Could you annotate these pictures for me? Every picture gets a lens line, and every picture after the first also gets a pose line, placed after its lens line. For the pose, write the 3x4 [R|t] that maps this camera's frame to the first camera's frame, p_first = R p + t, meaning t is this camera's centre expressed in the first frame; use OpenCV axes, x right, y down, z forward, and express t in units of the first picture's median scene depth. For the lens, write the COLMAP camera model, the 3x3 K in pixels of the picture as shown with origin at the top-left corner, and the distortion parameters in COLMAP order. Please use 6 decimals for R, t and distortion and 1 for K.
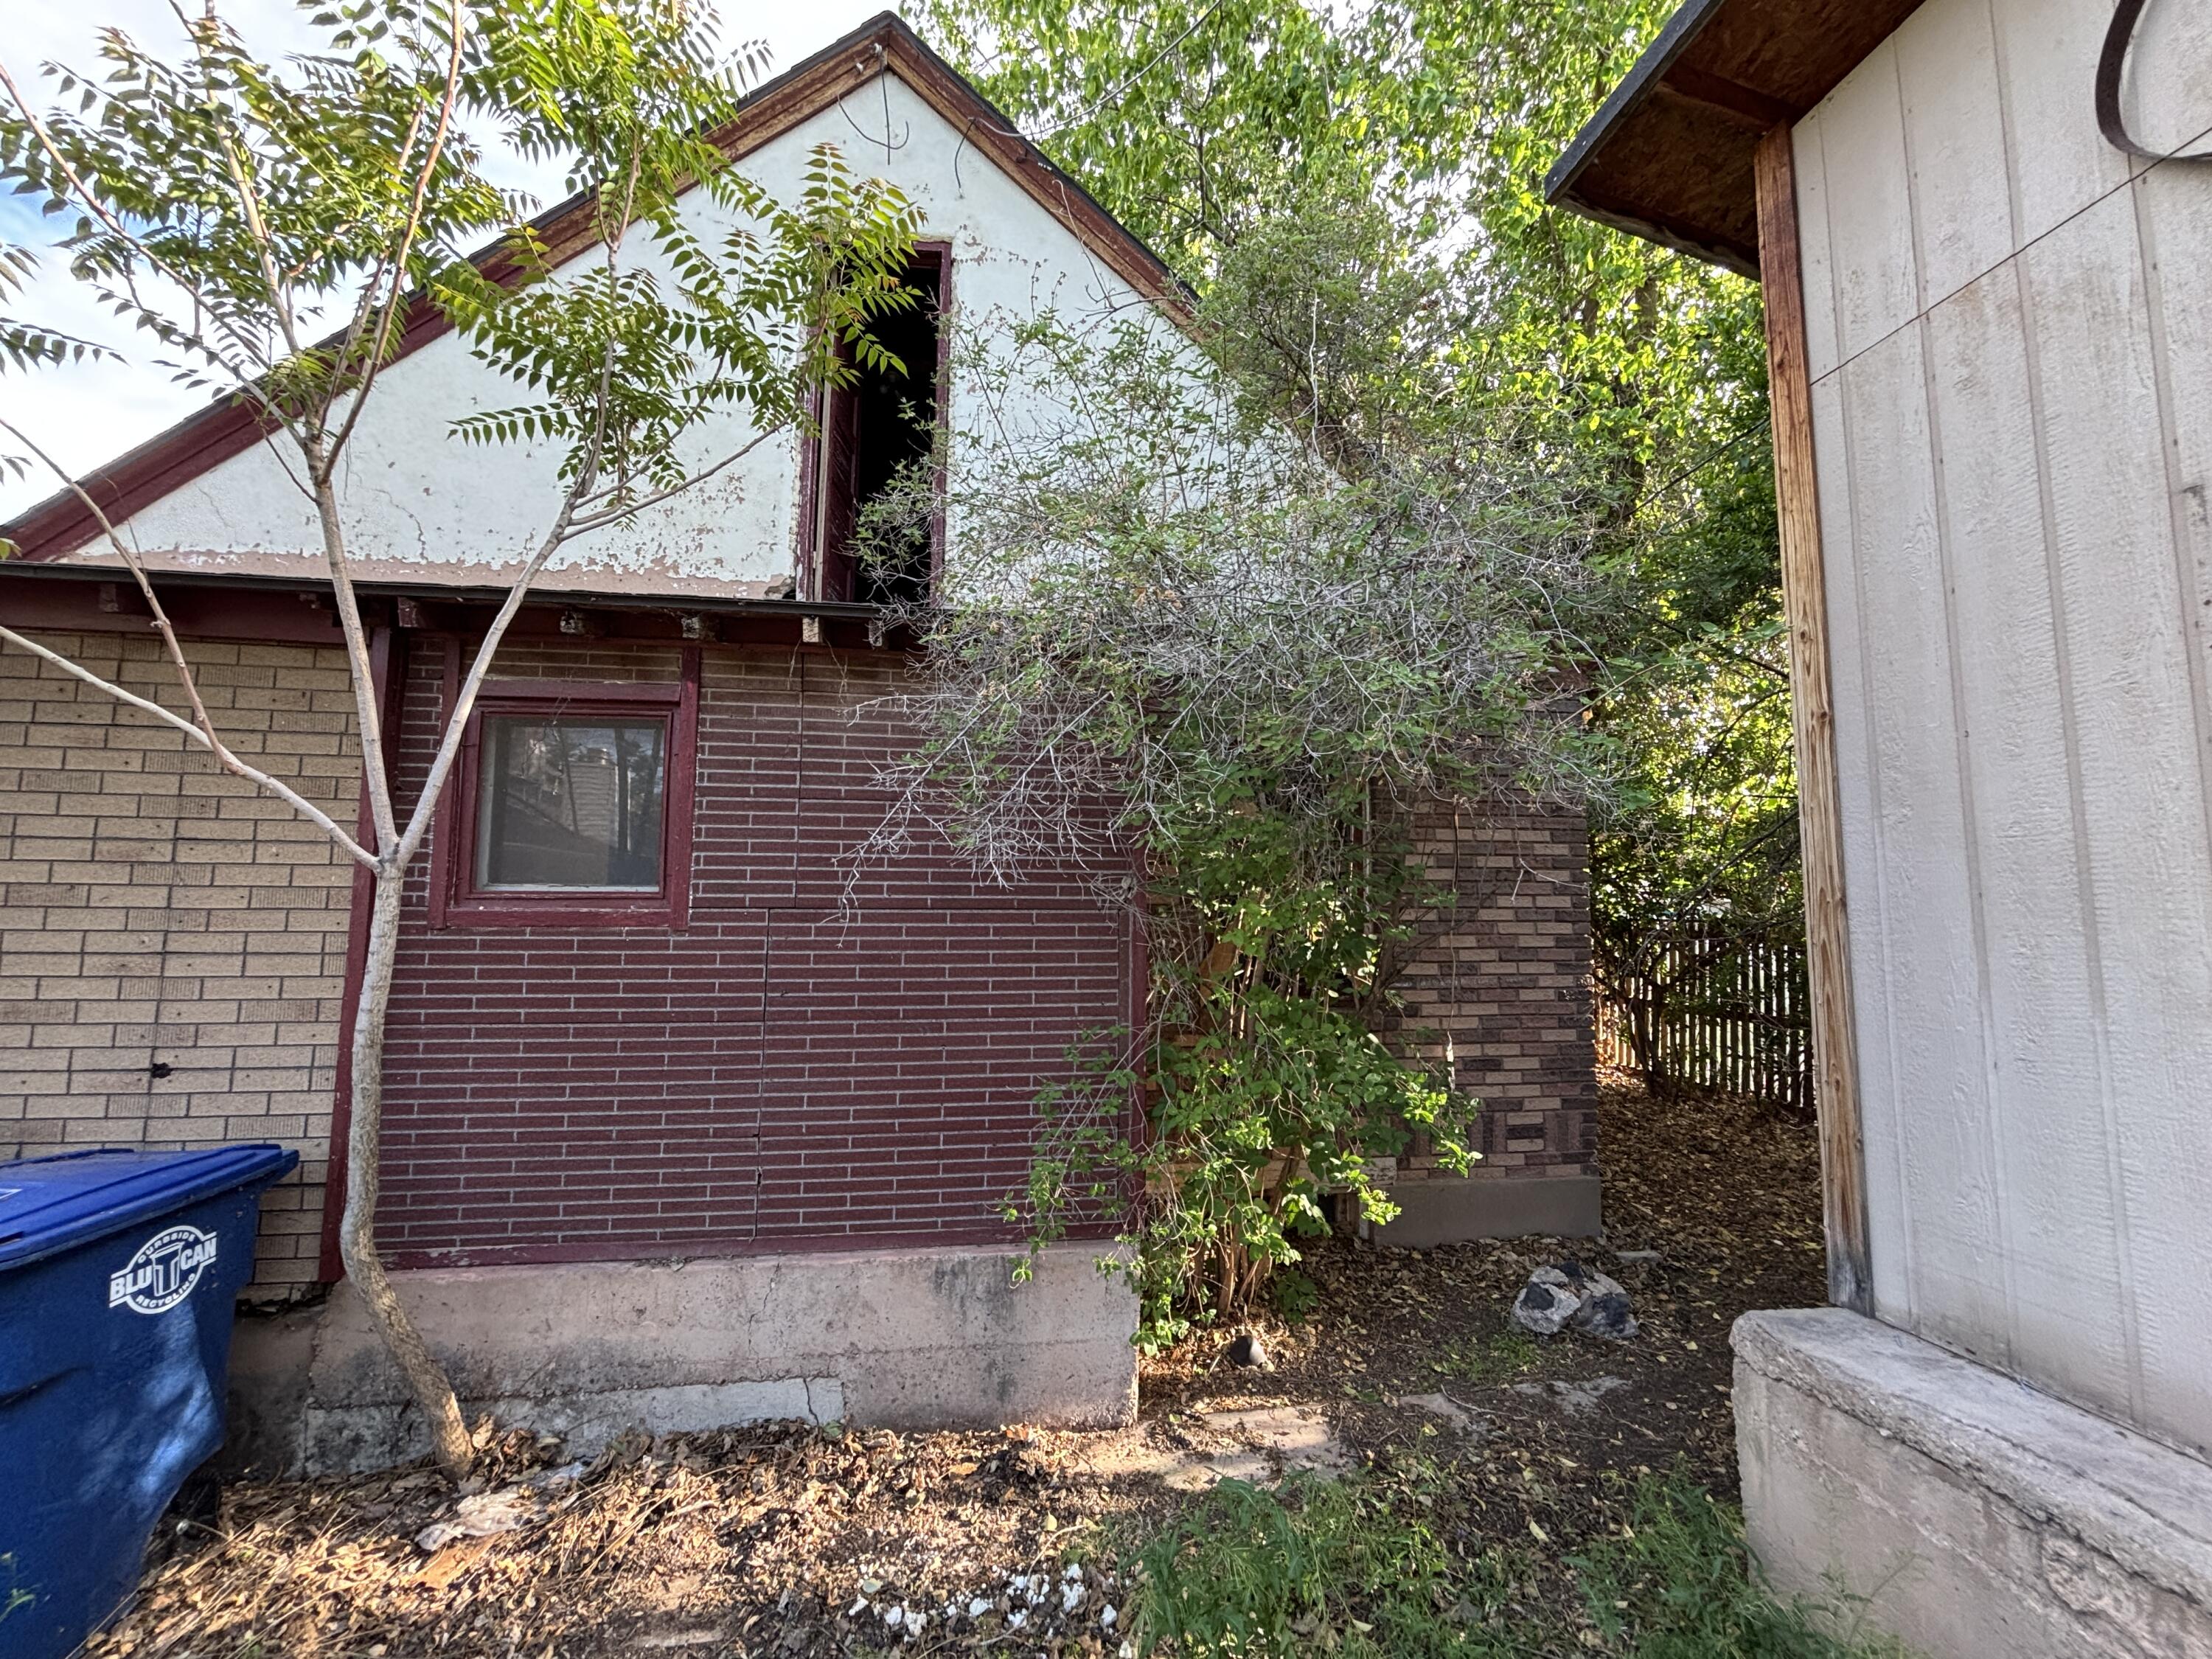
lens RADIAL K [[890.5, 0, 1107.4], [0, 890.5, 821.1], [0, 0, 1]] dist [0.004112, -0.000332]
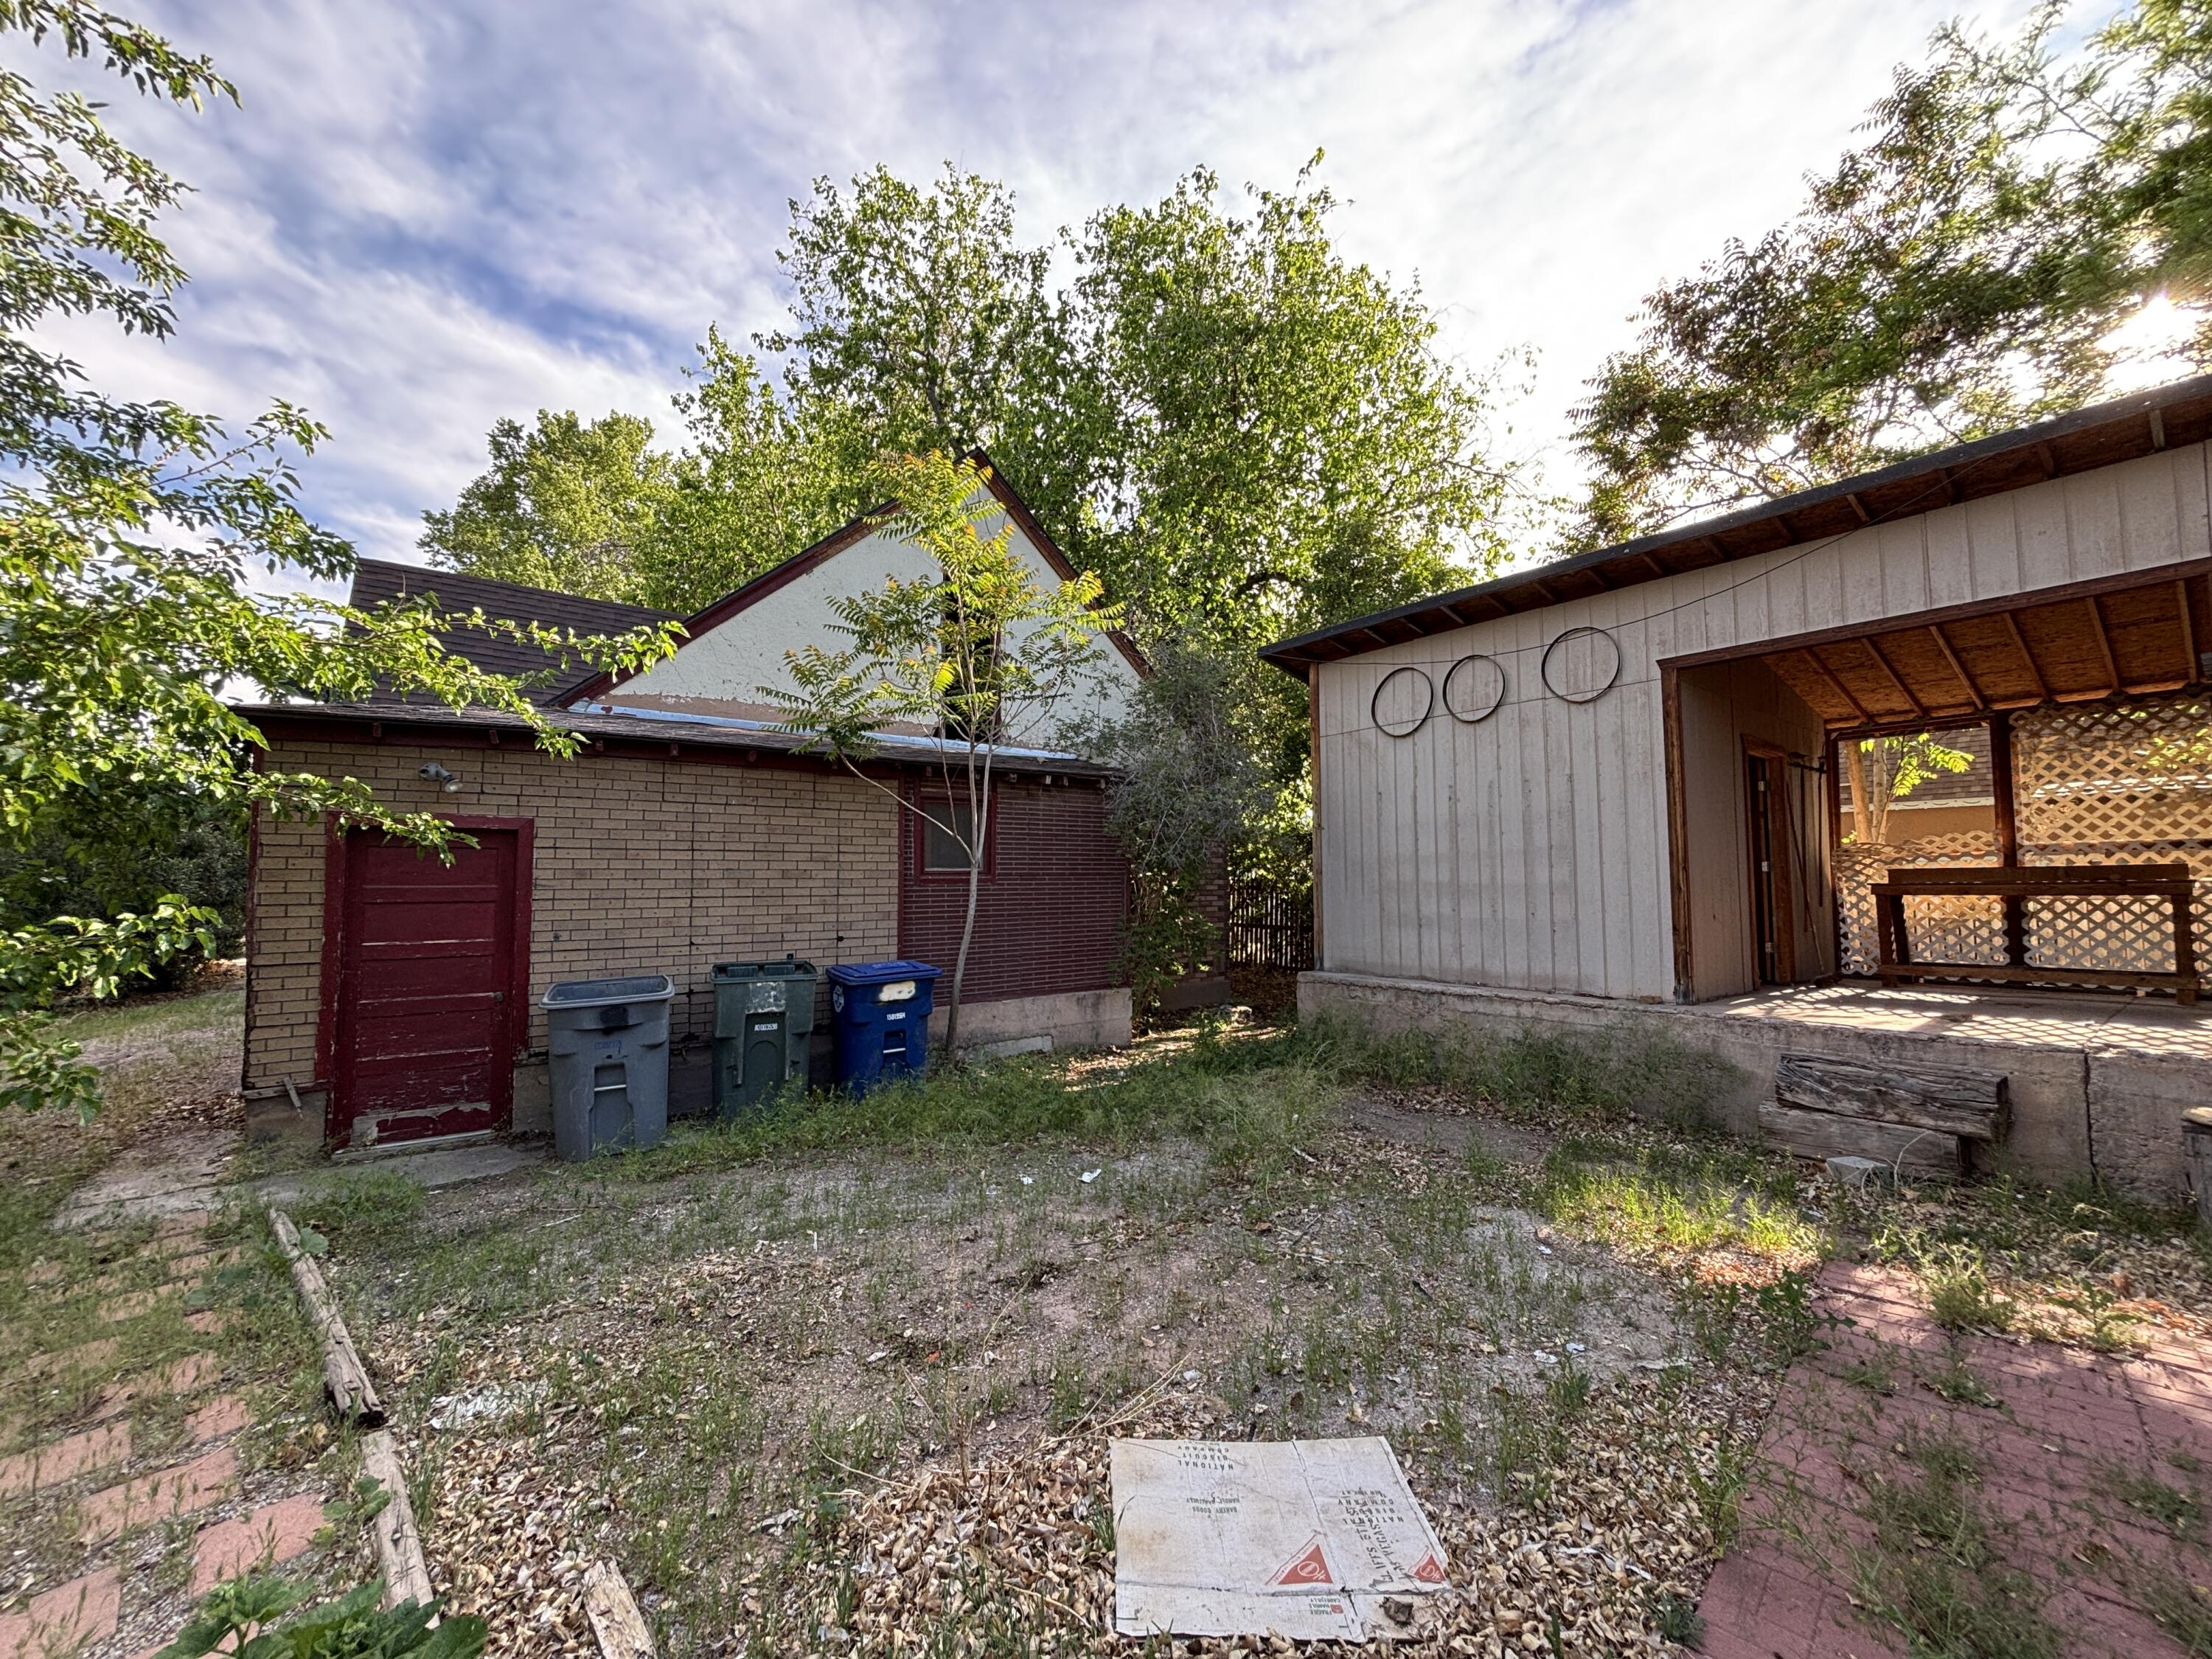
lens RADIAL K [[887.9, 0, 1102.8], [0, 887.9, 823.4], [0, 0, 1]] dist [0.002371, 0.000297]
pose [[0.875857, 0.021764, 0.482079, -1.623308], [-0.036797, 0.999086, 0.021748, -0.149373], [-0.481165, -0.036787, 0.875858, -1.656718]]
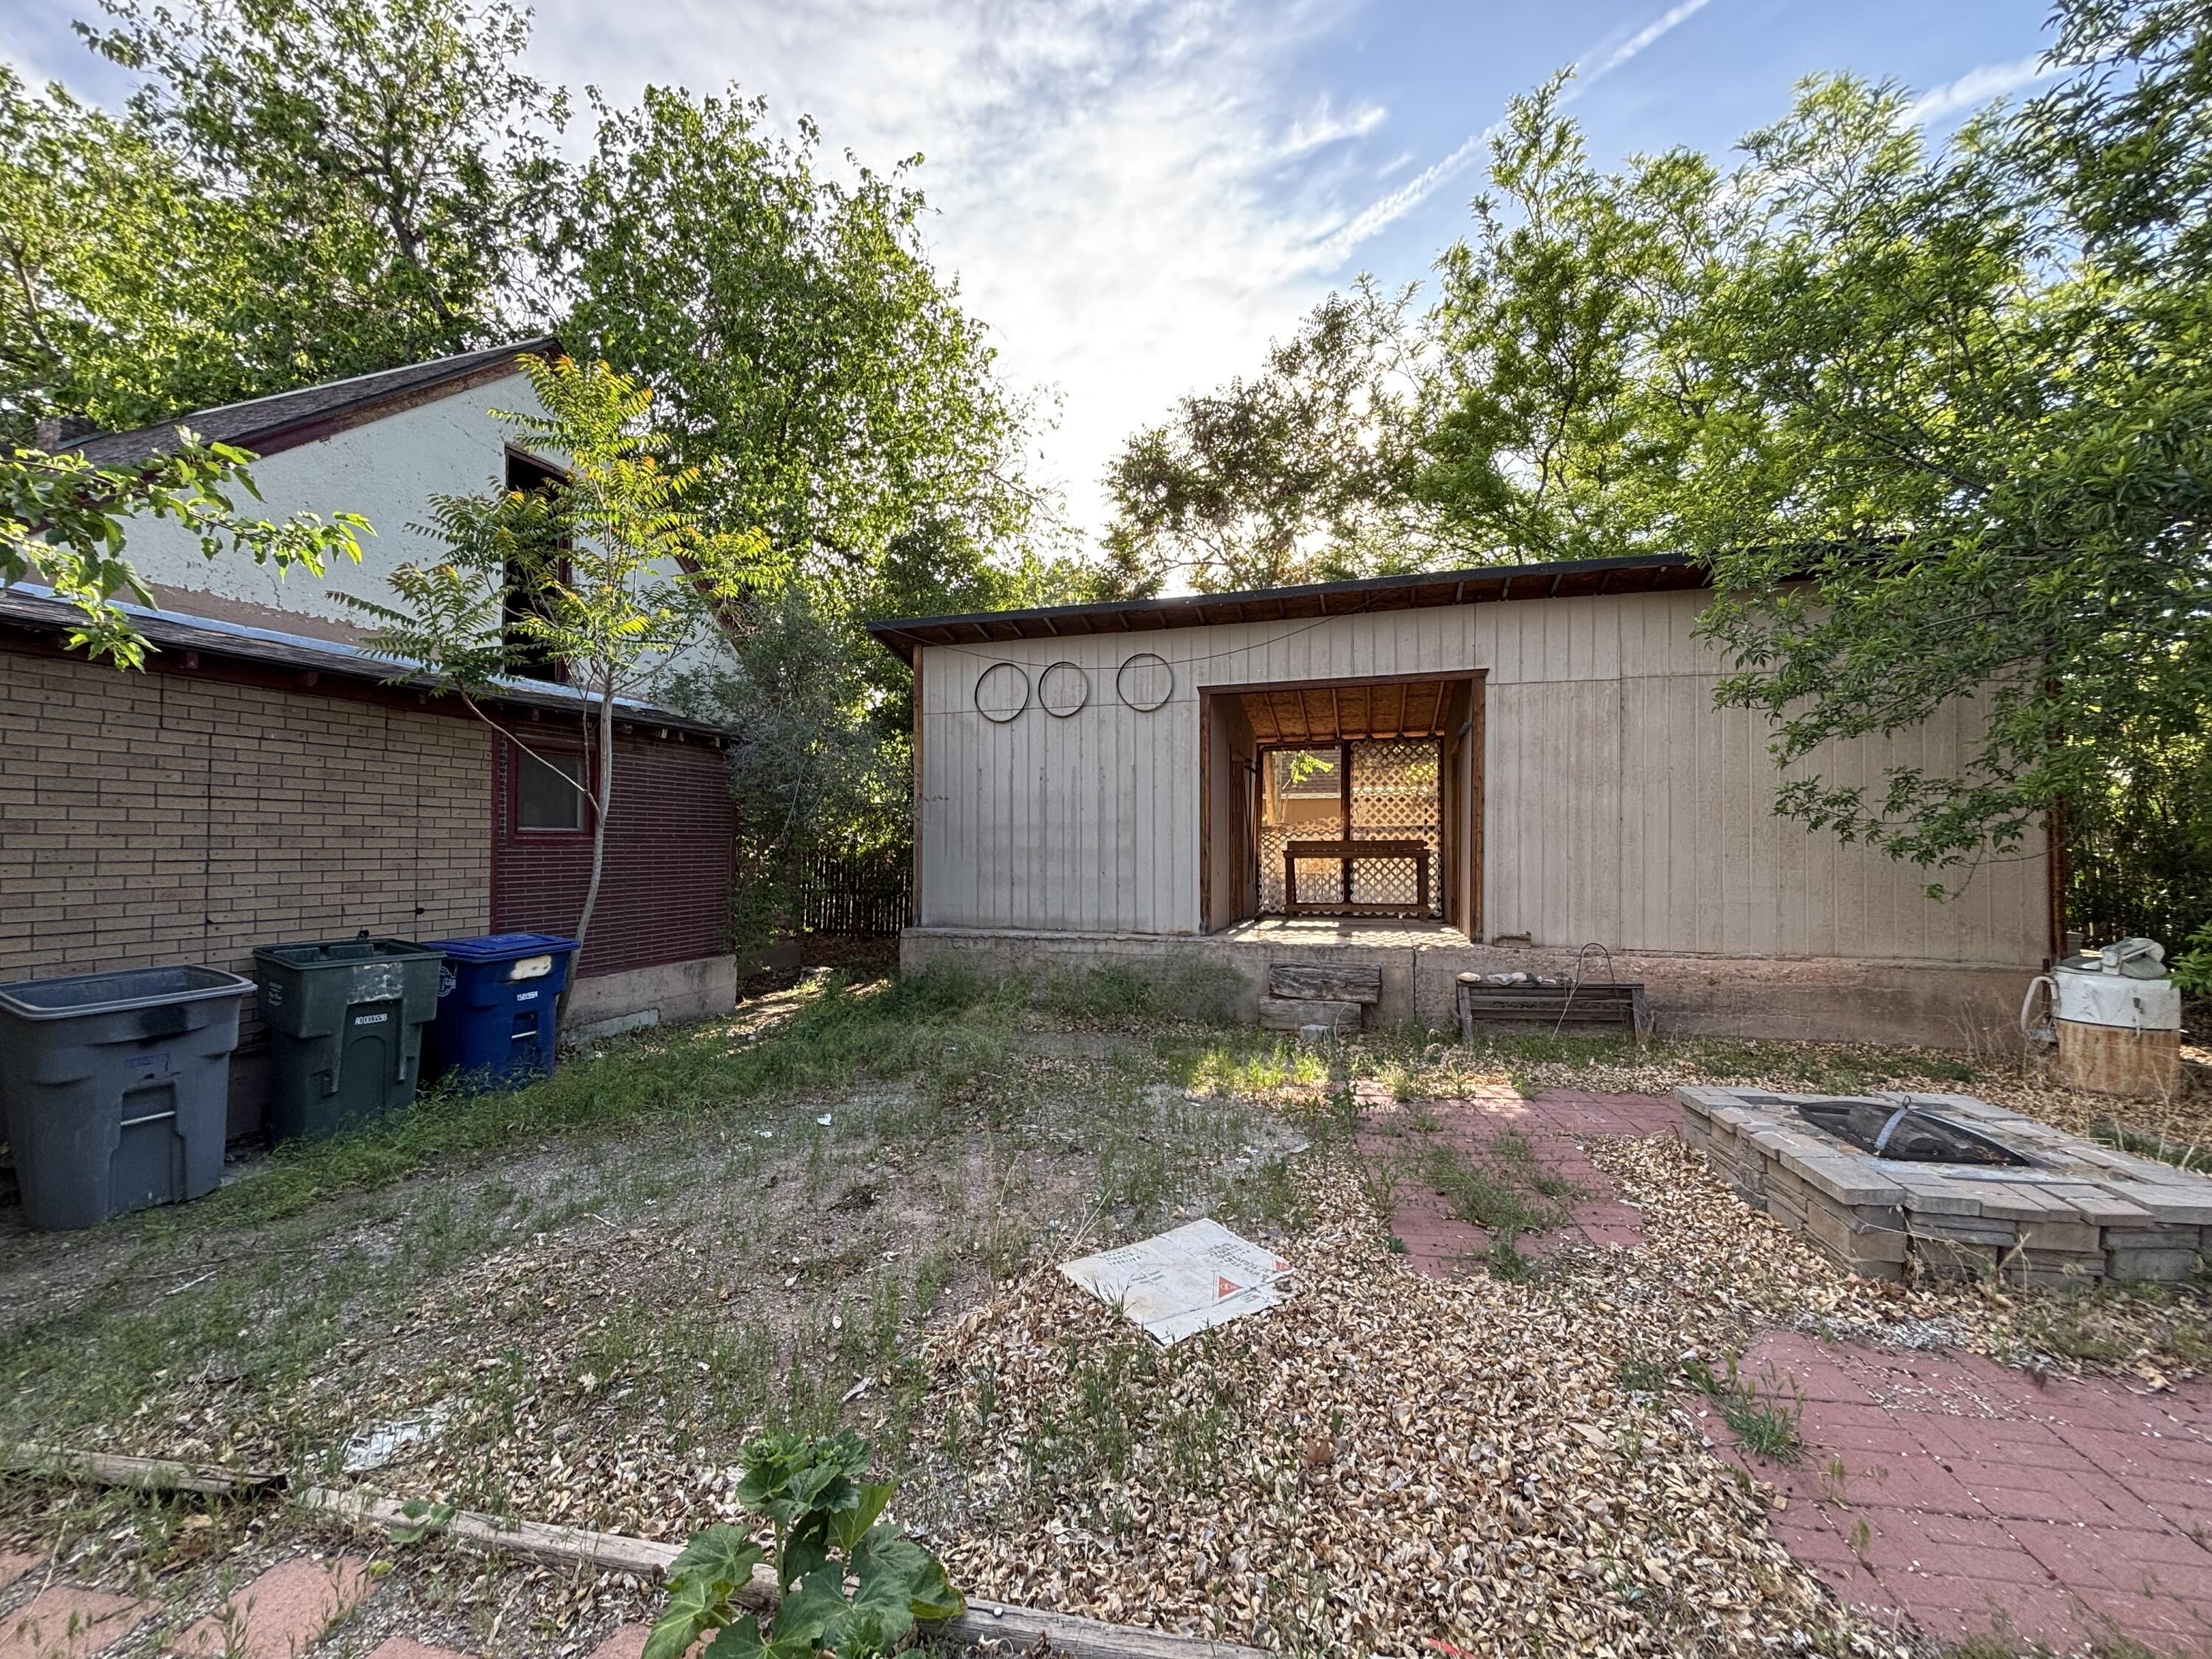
lens RADIAL K [[884.7, 0, 1098.2], [0, 884.7, 826.6], [0, 0, 1]] dist [0.003604, -0.000303]
pose [[0.443752, 0.015713, 0.896012, -2.230409], [-0.087384, 0.995840, 0.025814, -0.128353], [-0.891879, -0.089752, 0.443280, -1.414665]]
